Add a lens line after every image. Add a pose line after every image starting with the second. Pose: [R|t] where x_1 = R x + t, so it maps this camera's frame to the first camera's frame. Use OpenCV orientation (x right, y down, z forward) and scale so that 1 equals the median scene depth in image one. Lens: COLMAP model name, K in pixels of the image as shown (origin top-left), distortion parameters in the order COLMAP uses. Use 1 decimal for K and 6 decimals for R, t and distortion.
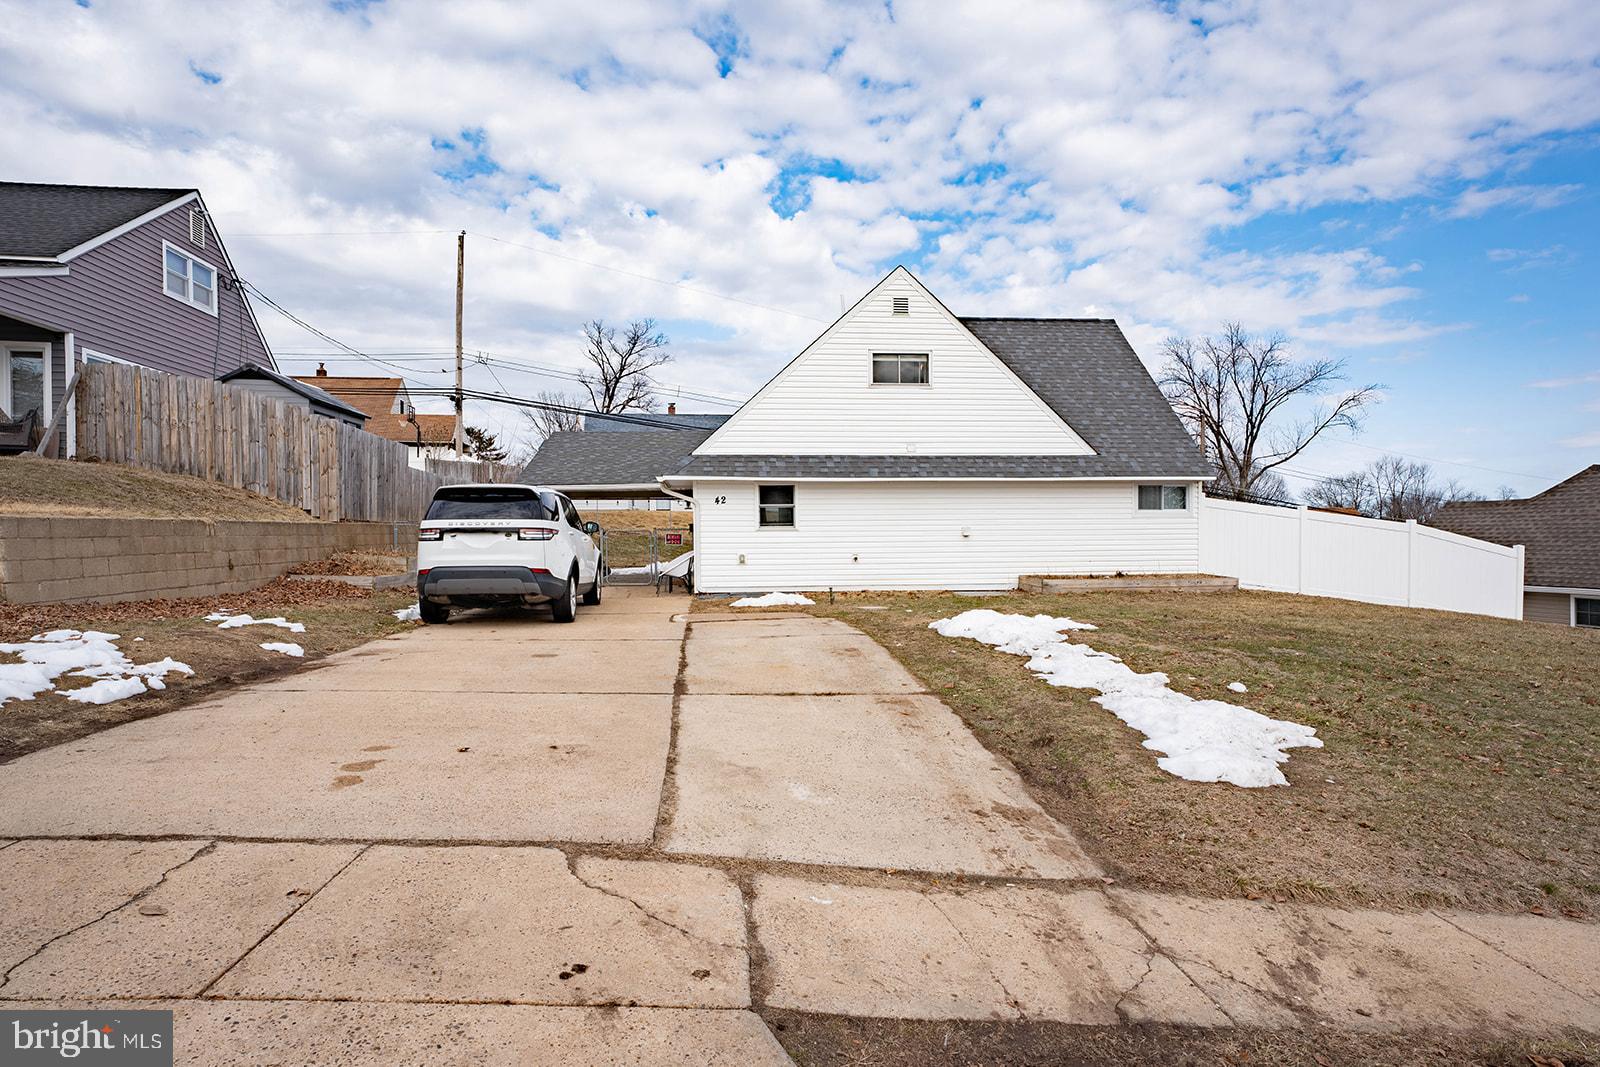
lens RADIAL K [[905.7, 0, 797.2], [0, 905.7, 535.3], [0, 0, 1]] dist [-0.007995, 0.001183]
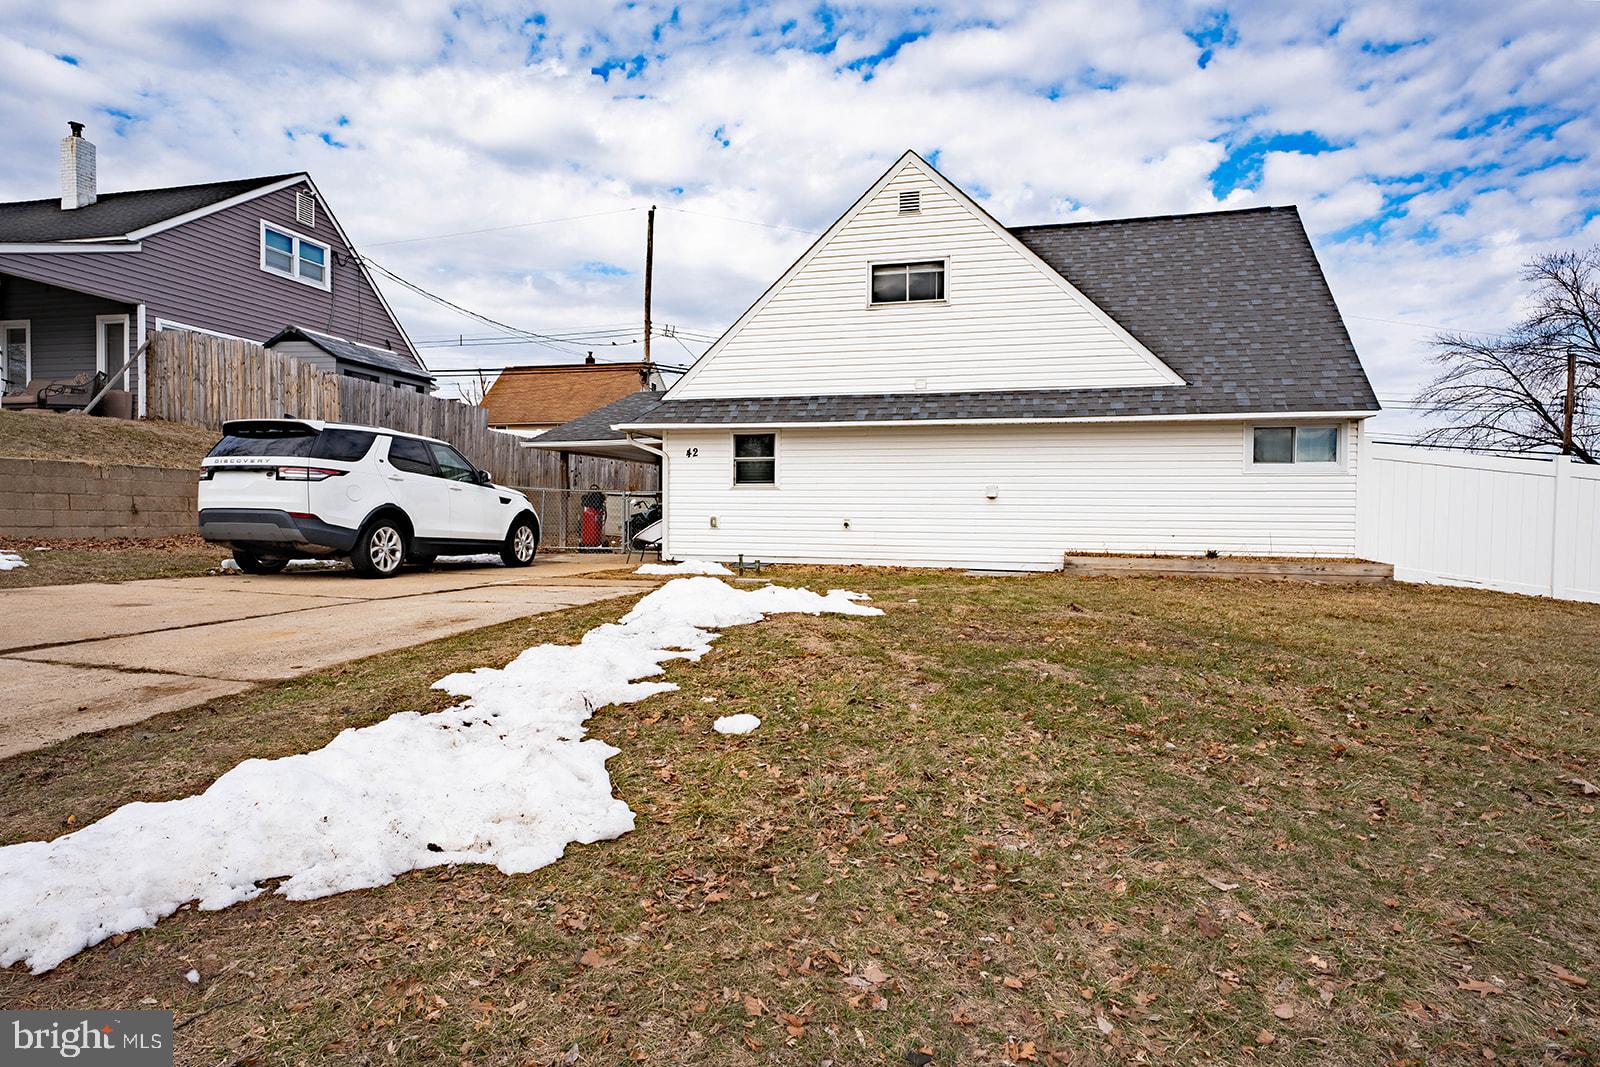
lens RADIAL K [[905.7, 0, 802.0], [0, 905.7, 531.1], [0, 0, 1]] dist [-0.007995, 0.001183]
pose [[0.930586, 0.021069, -0.365466, 0.322875], [-0.018447, 0.999773, 0.010664, 0.023983], [0.365608, -0.003182, 0.930764, 0.241561]]
